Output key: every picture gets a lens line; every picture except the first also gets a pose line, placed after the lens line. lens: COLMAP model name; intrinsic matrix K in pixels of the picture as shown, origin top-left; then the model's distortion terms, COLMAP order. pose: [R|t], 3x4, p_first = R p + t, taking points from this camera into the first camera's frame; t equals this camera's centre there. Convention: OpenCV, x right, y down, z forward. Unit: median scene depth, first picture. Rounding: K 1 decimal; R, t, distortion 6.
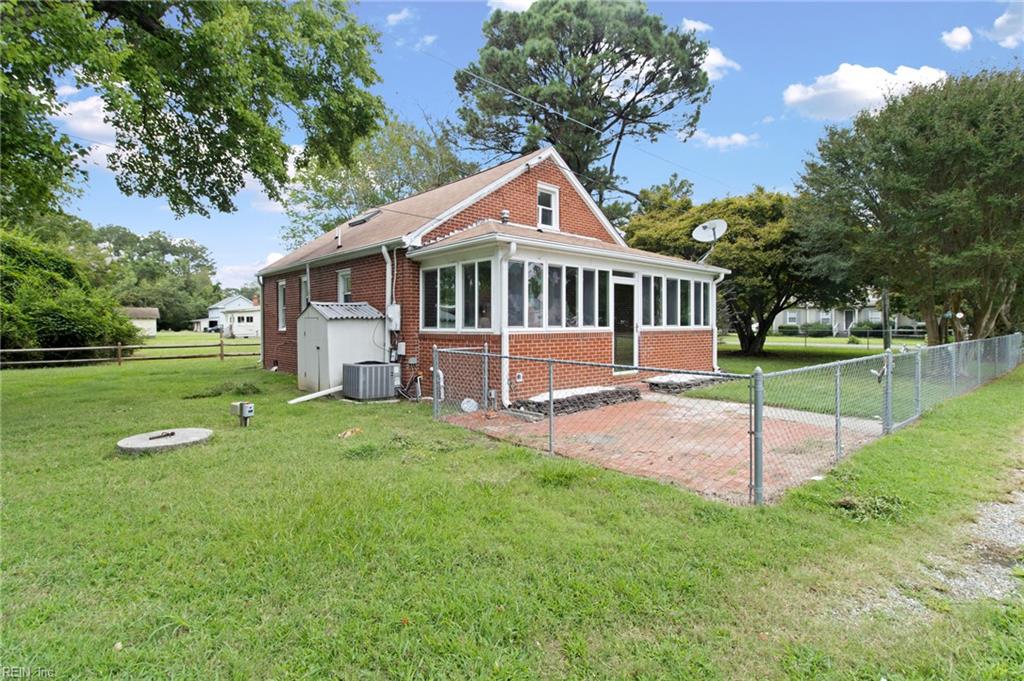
lens RADIAL K [[486.6, 0, 513.2], [0, 486.6, 328.6], [0, 0, 1]] dist [-0.001882, -0.000151]
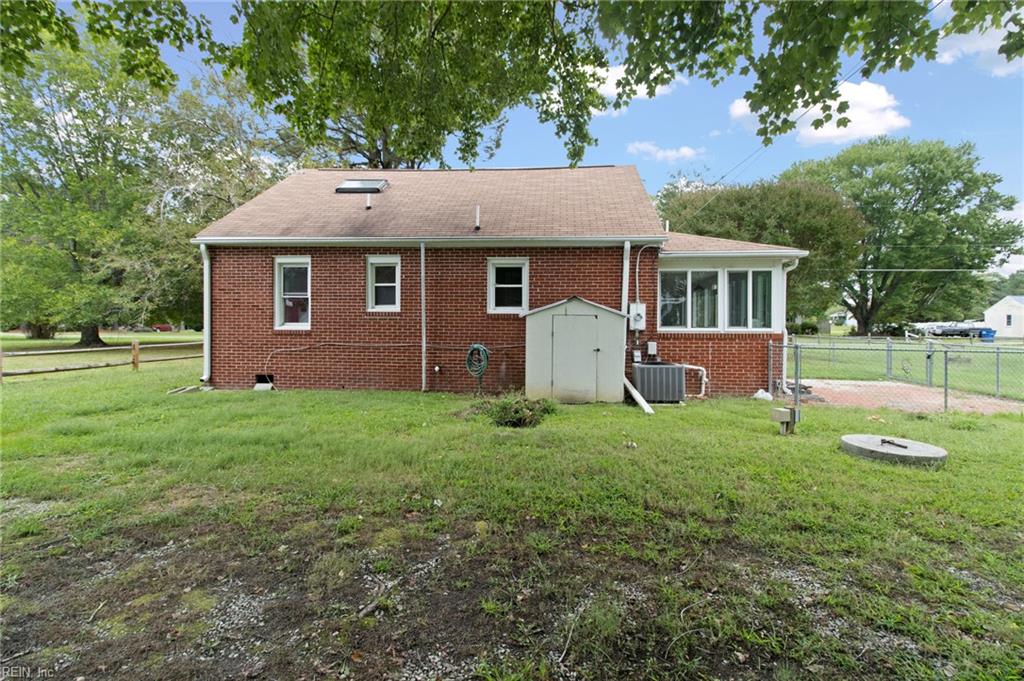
lens RADIAL K [[486.6, 0, 513.2], [0, 486.6, 328.6], [0, 0, 1]] dist [-0.001882, -0.000151]
pose [[0.746101, -0.000880, 0.665832, -1.136295], [-0.002305, 0.999990, 0.003905, -0.002700], [-0.665829, -0.004449, 0.746091, 0.458803]]
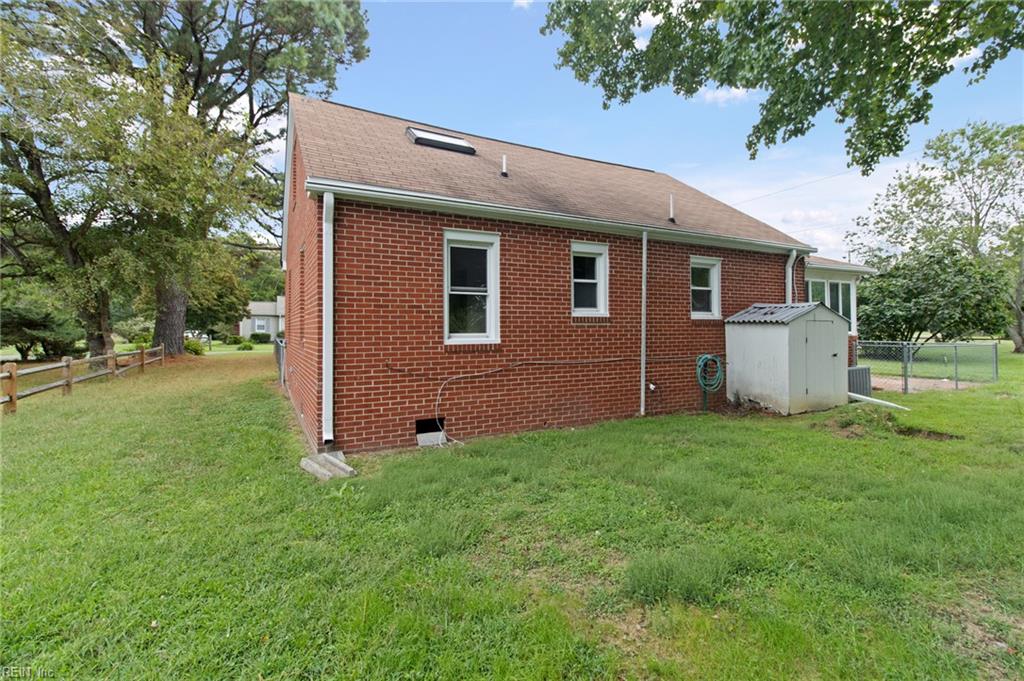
lens RADIAL K [[478.9, 0, 512.3], [0, 478.9, 314.5], [0, 0, 1]] dist [-0.000675, -0.000083]
pose [[0.257623, 0.017247, 0.966092, -1.445672], [0.005553, 0.999798, -0.019329, -0.024215], [-0.966230, 0.010344, 0.257475, 1.386320]]
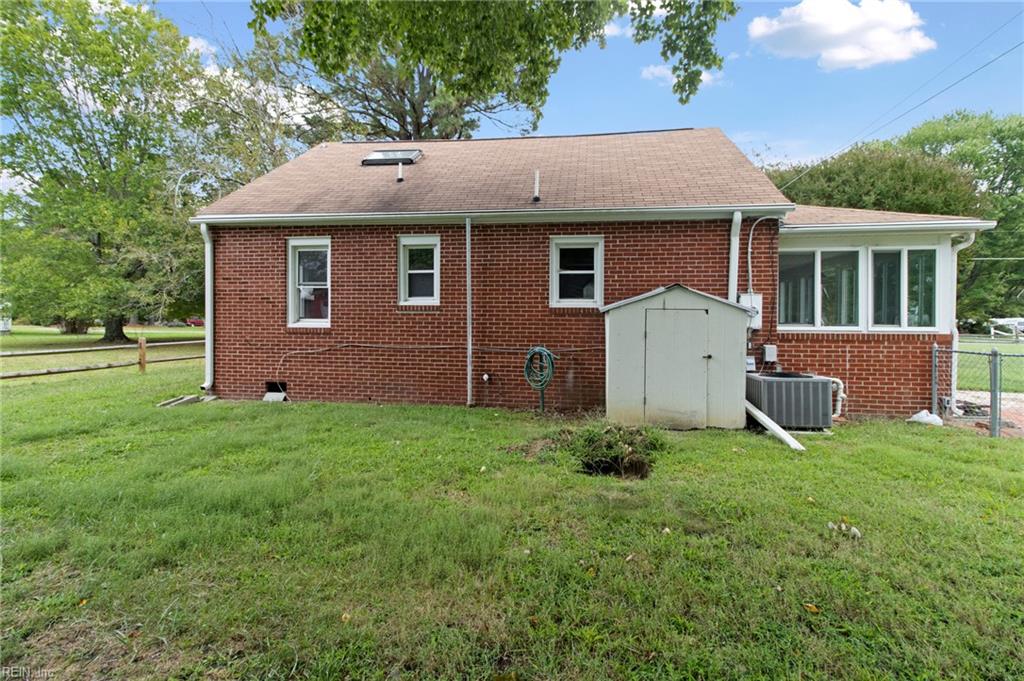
lens RADIAL K [[487.9, 0, 510.5], [0, 487.9, 324.9], [0, 0, 1]] dist [-0.000693, 0.000008]
pose [[0.785481, -0.001203, 0.618885, -1.040787], [-0.003653, 0.999972, 0.006579, -0.006653], [-0.618875, -0.007428, 0.785454, 0.674920]]
